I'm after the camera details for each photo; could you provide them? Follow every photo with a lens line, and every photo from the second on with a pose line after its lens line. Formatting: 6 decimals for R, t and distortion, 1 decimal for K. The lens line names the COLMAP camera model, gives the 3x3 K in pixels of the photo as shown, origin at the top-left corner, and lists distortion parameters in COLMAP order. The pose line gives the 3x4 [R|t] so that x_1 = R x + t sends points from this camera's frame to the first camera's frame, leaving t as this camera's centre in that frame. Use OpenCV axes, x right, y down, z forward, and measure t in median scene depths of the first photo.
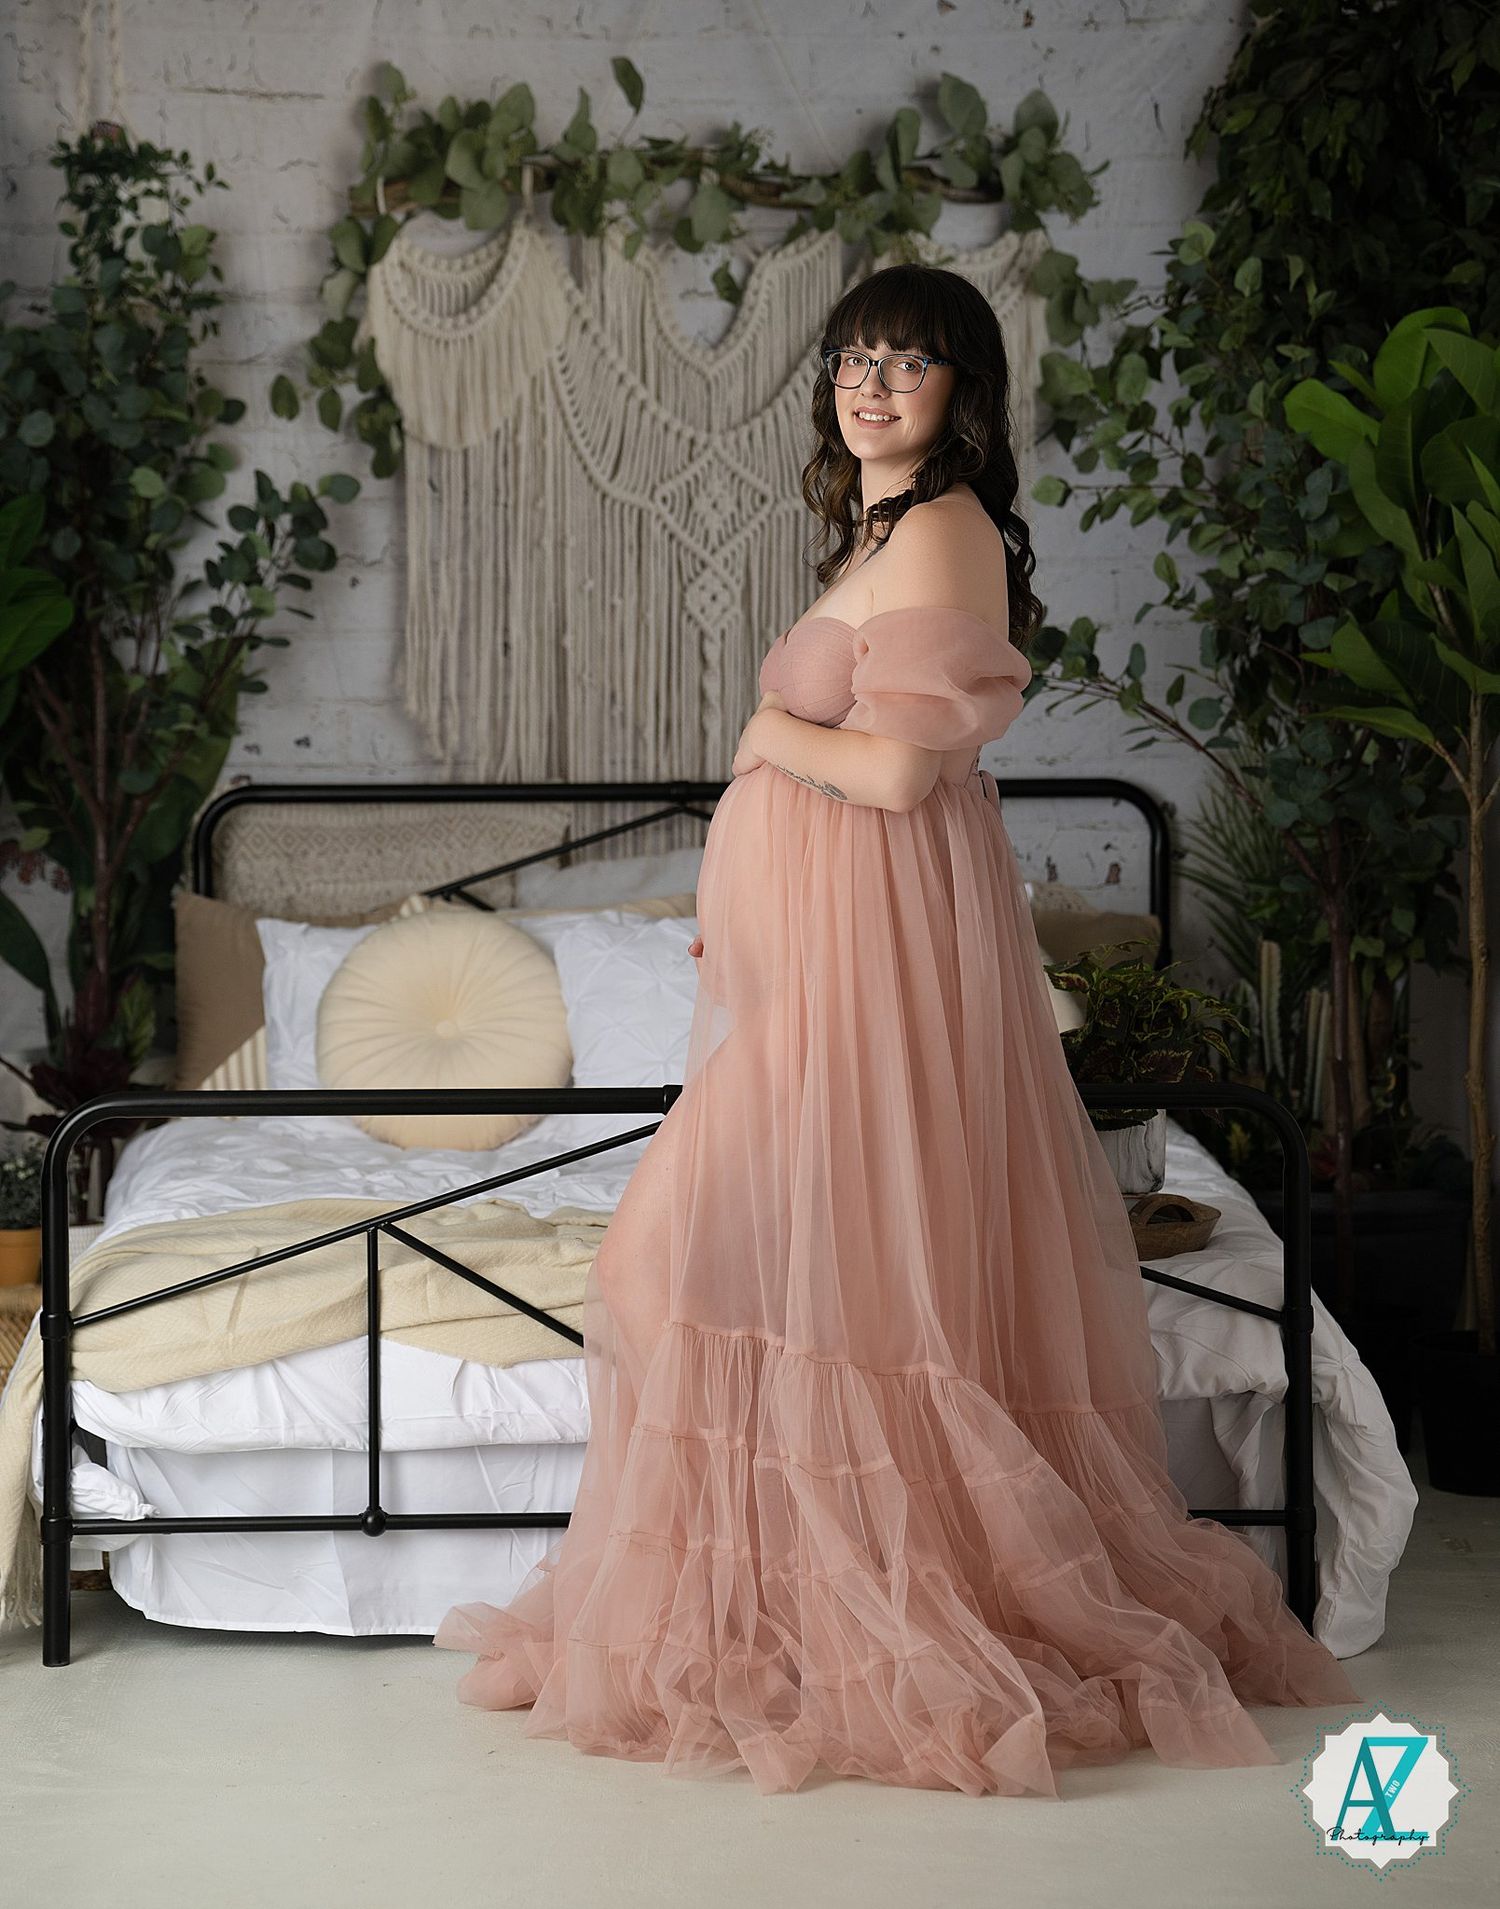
lens RADIAL K [[5744.9, 0, 723.1], [0, 5744.9, 917.0], [0, 0, 1]] dist [0.974335, 0.000000]
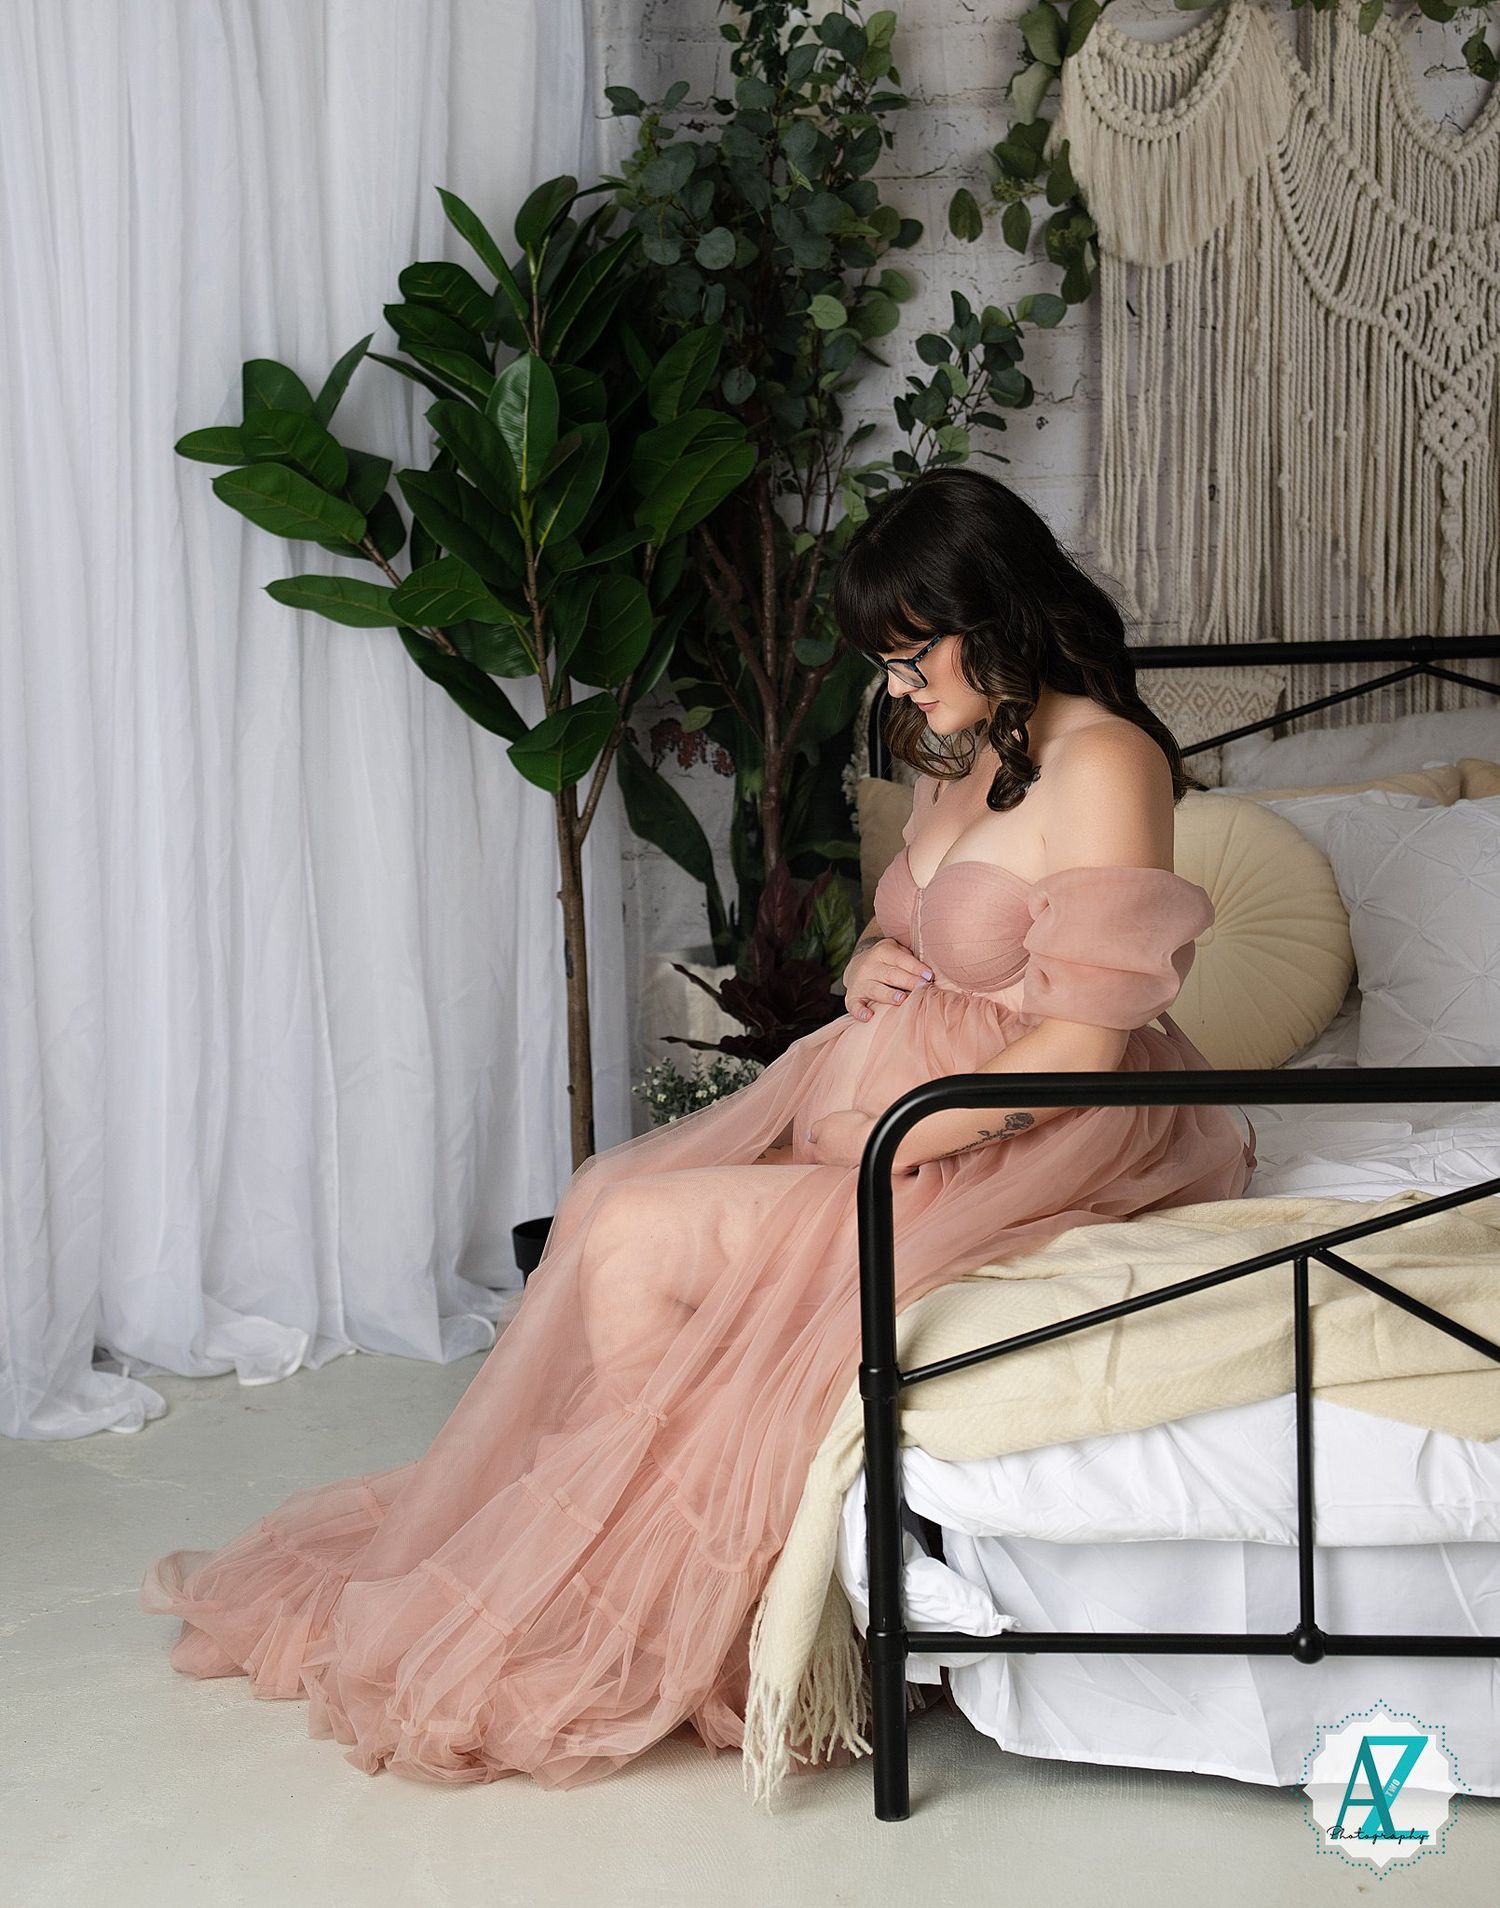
lens RADIAL K [[3722.4, 0, 707.0], [0, 3722.4, 951.8], [0, 0, 1]] dist [0.369167, 0.000000]
pose [[0.999009, -0.013228, -0.042499, -0.092018], [0.015694, 0.998179, 0.058240, -0.010905], [0.041652, -0.058849, 0.997398, 0.414545]]
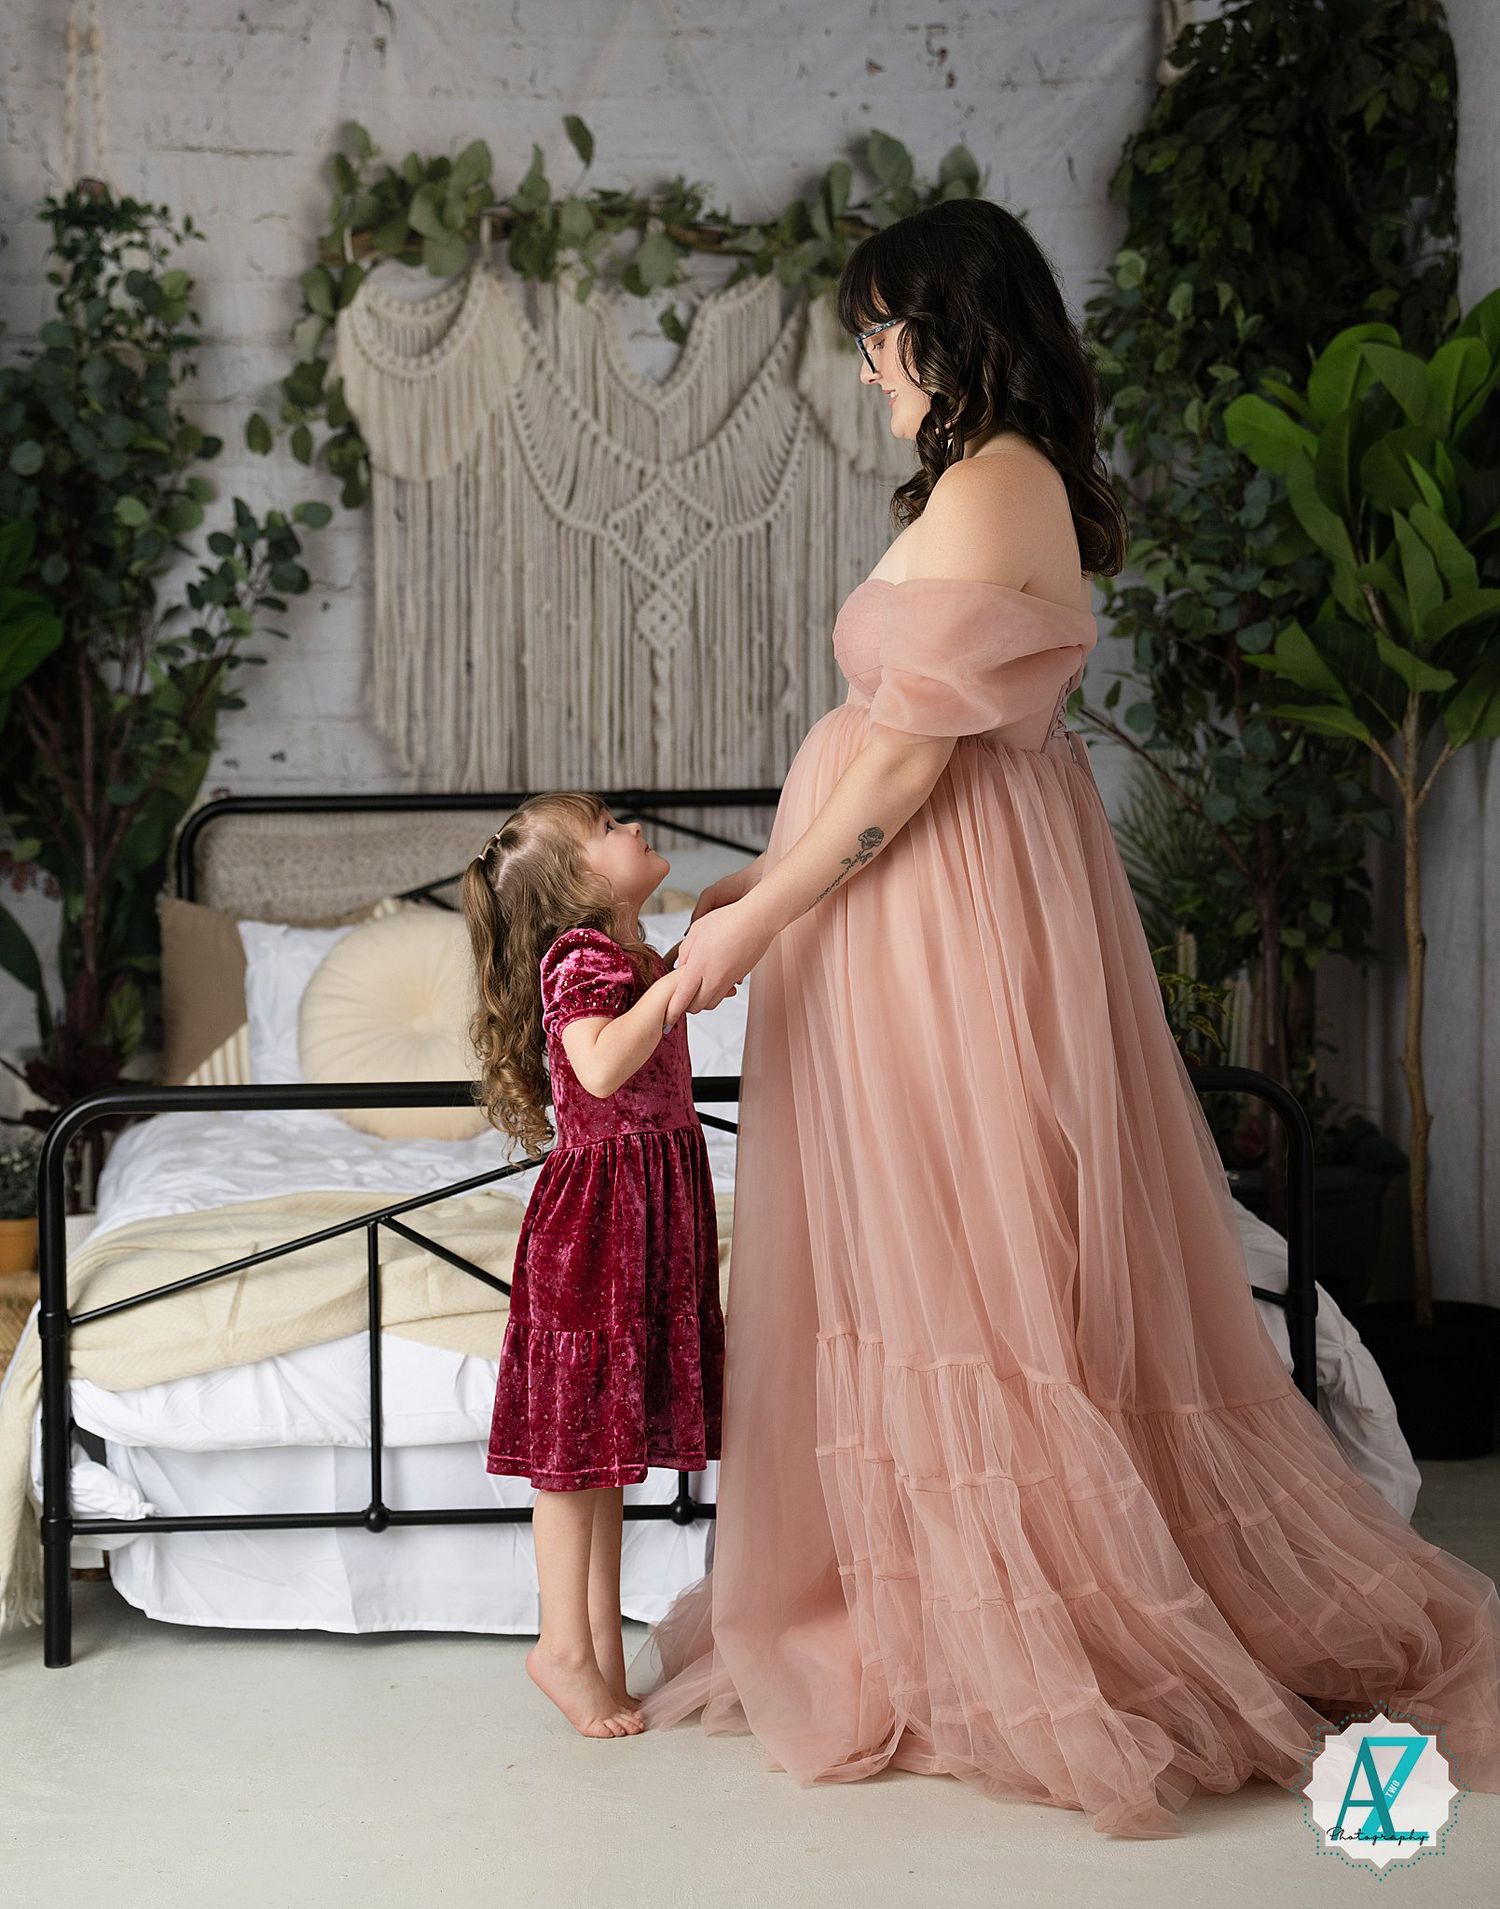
lens RADIAL K [[4260.6, 0, 688.6], [0, 4260.6, 902.6], [0, 0, 1]] dist [0.466634, 0.000000]
pose [[0.999321, -0.009545, 0.035573, -0.025615], [0.009948, 0.999888, -0.011170, 0.006180], [-0.035463, 0.011516, 0.999305, 0.210771]]
